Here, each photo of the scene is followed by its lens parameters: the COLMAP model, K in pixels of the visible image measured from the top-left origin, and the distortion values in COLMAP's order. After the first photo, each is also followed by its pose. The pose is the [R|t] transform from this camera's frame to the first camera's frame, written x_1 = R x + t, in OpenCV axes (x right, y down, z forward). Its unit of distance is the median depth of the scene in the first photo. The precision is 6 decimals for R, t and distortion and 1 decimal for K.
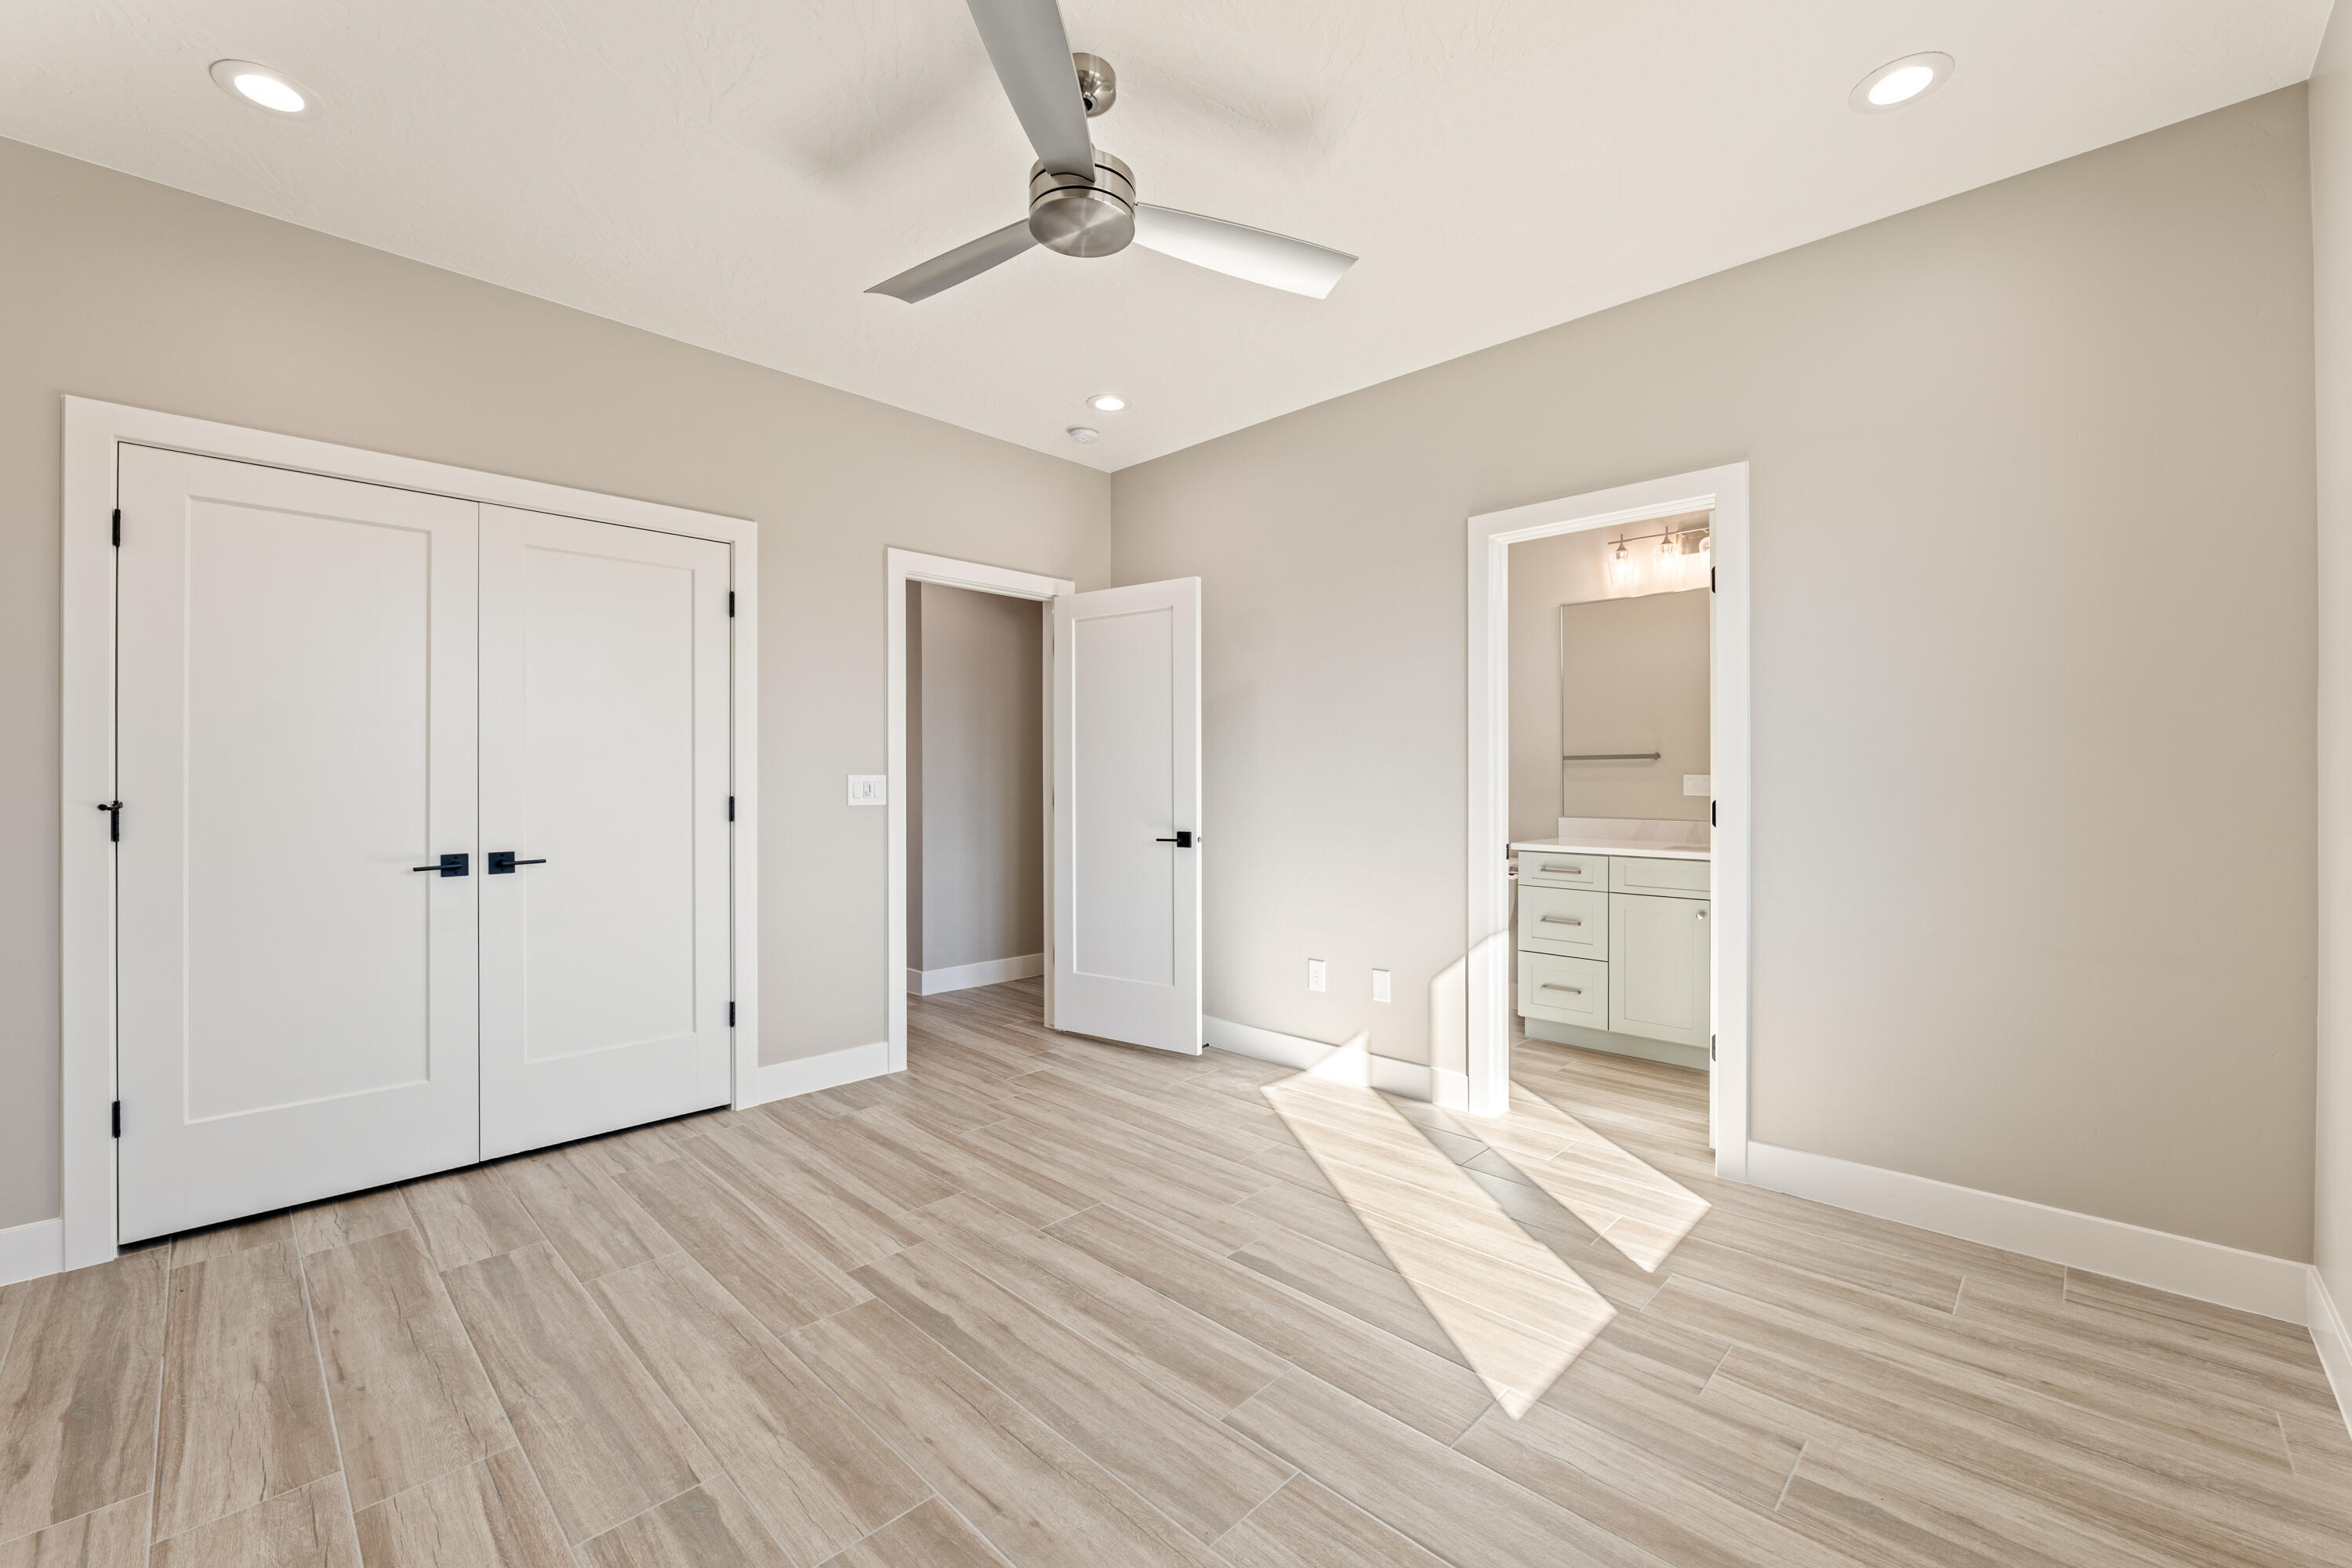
lens RADIAL K [[971.5, 0, 1175.8], [0, 971.5, 782.0], [0, 0, 1]] dist [-0.010911, 0.000040]
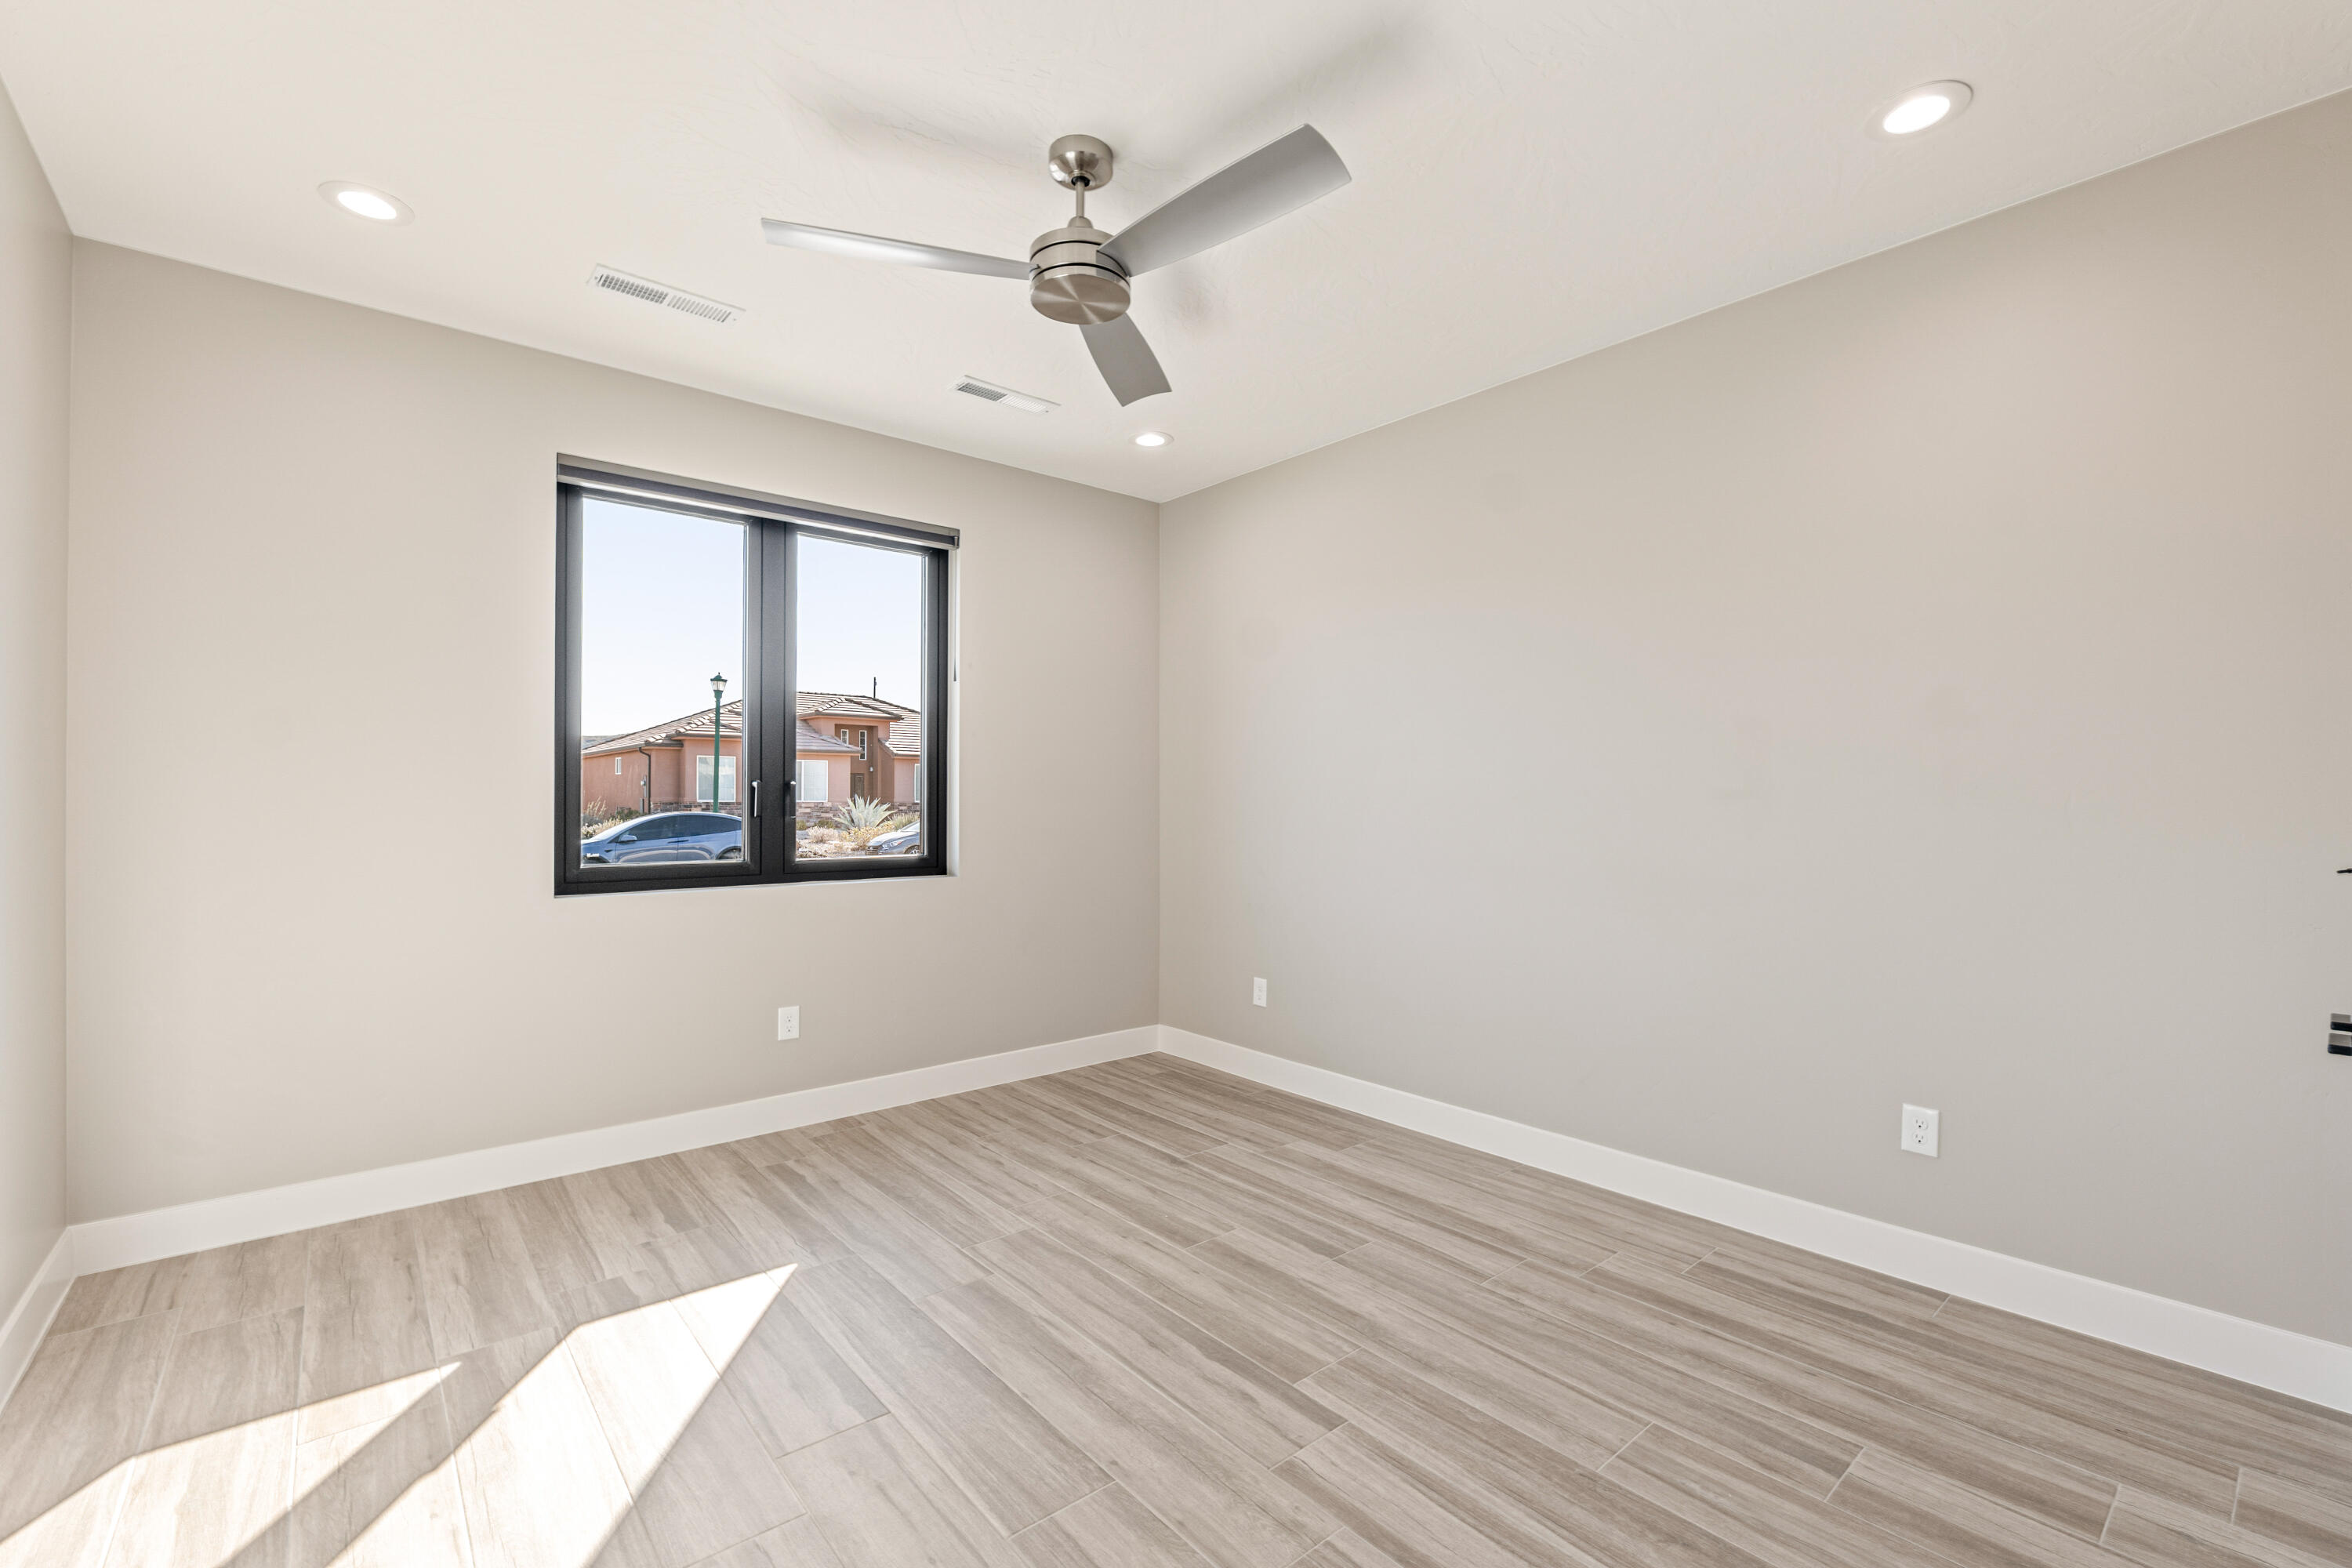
lens RADIAL K [[1002.7, 0, 1176.3], [0, 1002.7, 791.4], [0, 0, 1]] dist [-0.009677, 0.000196]
pose [[-0.995268, 0.000113, 0.097168, -0.312326], [-0.000453, 0.999983, -0.005802, -0.032557], [-0.097167, -0.005819, -0.995251, 2.105454]]
